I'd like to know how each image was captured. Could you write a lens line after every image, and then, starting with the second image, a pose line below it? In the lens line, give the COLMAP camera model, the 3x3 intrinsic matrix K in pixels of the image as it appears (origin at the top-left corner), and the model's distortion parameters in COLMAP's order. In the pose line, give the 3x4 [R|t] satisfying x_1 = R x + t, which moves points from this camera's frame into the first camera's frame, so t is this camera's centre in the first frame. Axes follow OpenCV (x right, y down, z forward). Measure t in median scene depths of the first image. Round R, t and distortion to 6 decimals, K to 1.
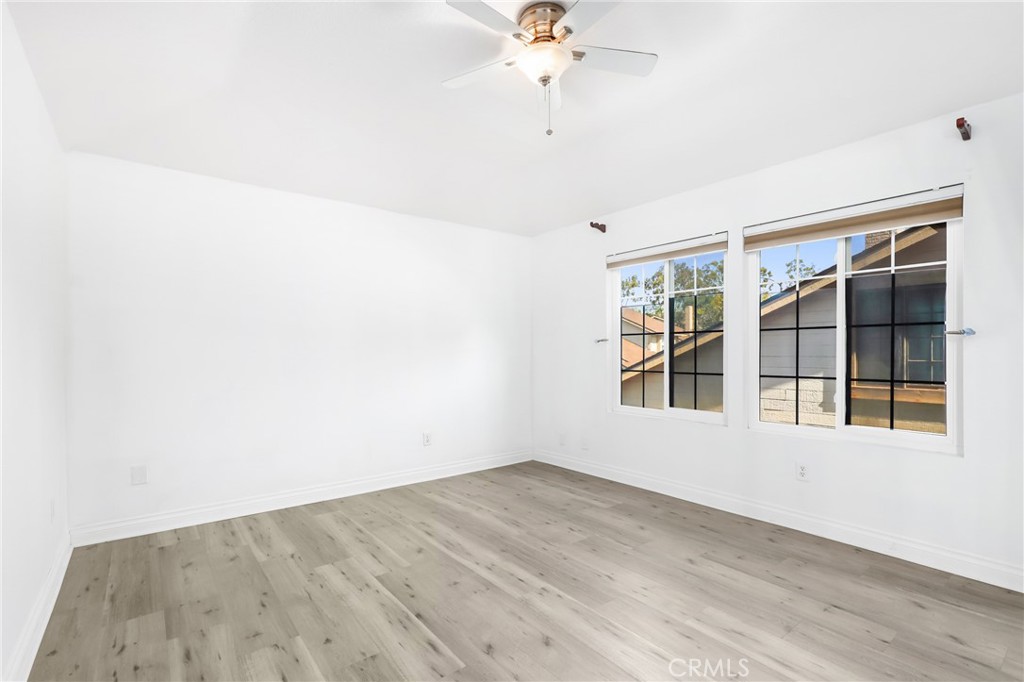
lens RADIAL K [[464.0, 0, 513.8], [0, 464.0, 349.7], [0, 0, 1]] dist [-0.003038, 0.000129]
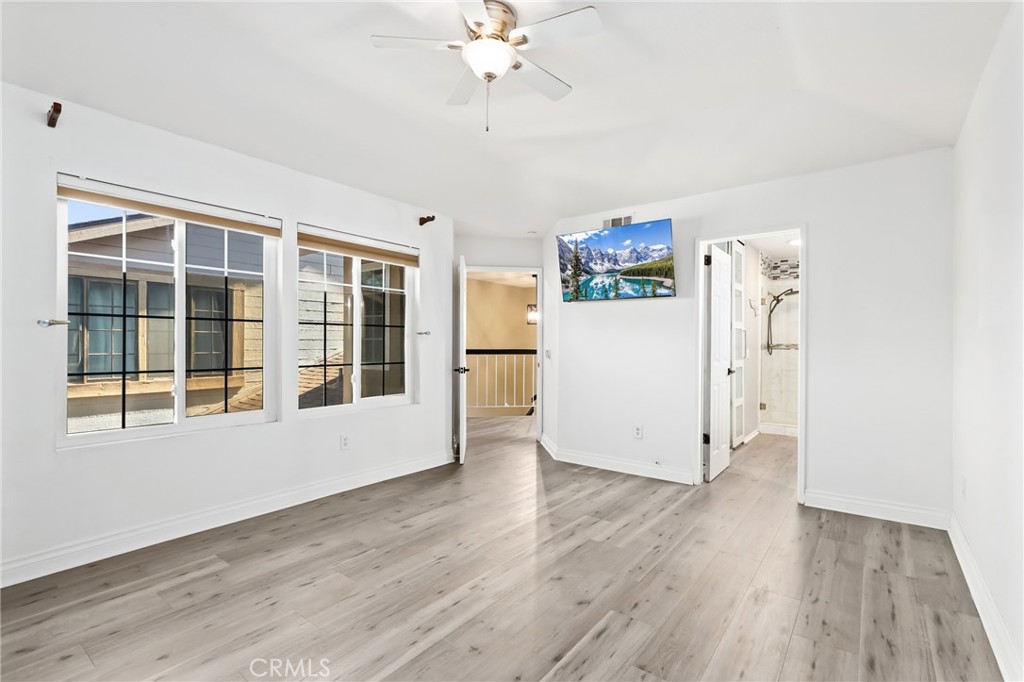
lens RADIAL K [[466.3, 0, 512.0], [0, 466.3, 341.0], [0, 0, 1]] dist [0.001987, 0.000285]
pose [[-0.232185, 0.008700, 0.972633, -0.659660], [-0.003713, 0.999945, -0.009830, 0.007182], [-0.972665, -0.005894, -0.232140, 0.836218]]
